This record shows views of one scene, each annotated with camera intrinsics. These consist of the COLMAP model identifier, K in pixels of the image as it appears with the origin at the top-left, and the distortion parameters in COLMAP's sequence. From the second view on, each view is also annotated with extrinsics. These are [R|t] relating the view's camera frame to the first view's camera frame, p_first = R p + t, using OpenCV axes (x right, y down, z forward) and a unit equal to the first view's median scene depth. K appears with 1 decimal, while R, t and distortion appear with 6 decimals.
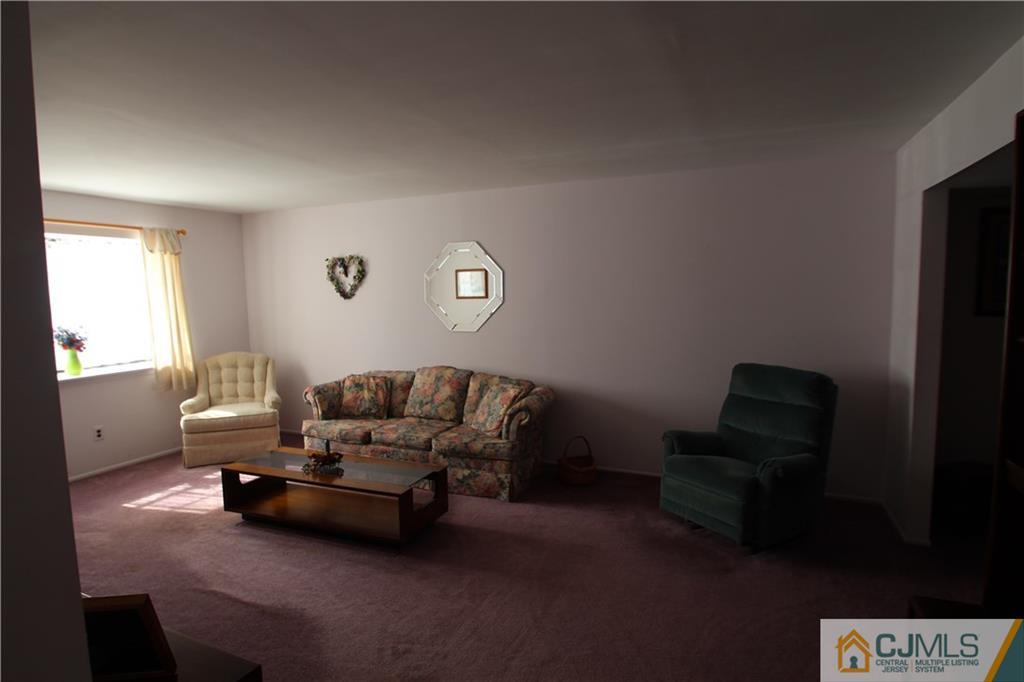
lens RADIAL K [[559.9, 0, 503.8], [0, 559.9, 344.4], [0, 0, 1]] dist [-0.021816, -0.000307]
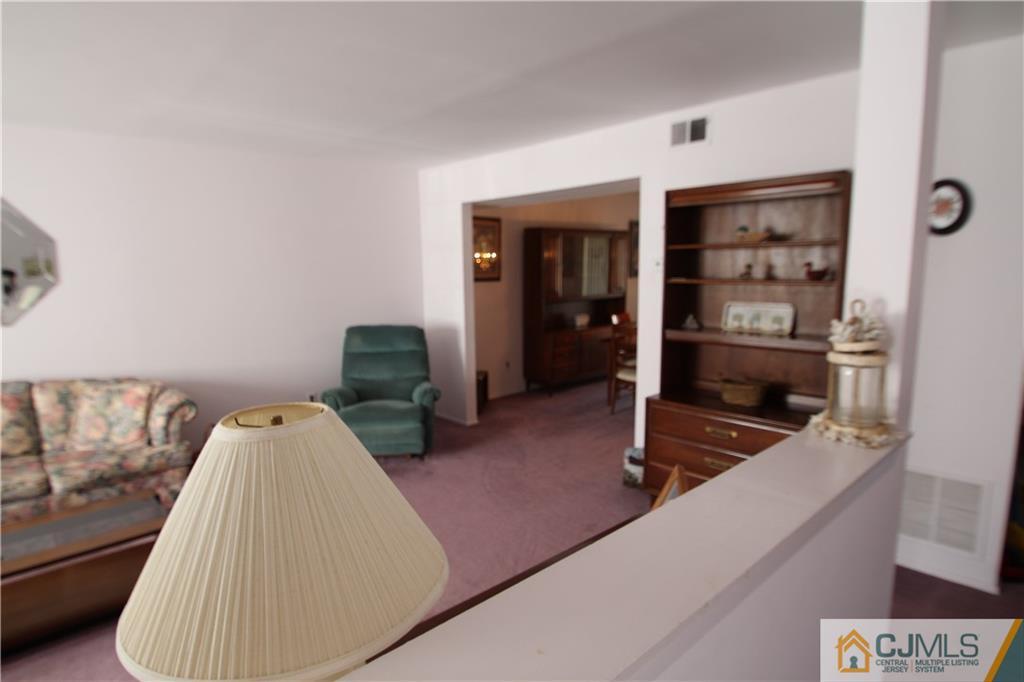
lens RADIAL K [[559.9, 0, 503.8], [0, 559.9, 344.4], [0, 0, 1]] dist [-0.021816, -0.000307]
pose [[0.390621, -0.119602, 0.912749, -0.516697], [0.090989, 0.991685, 0.091006, -0.007301], [-0.916044, 0.047501, 0.398255, 0.194405]]
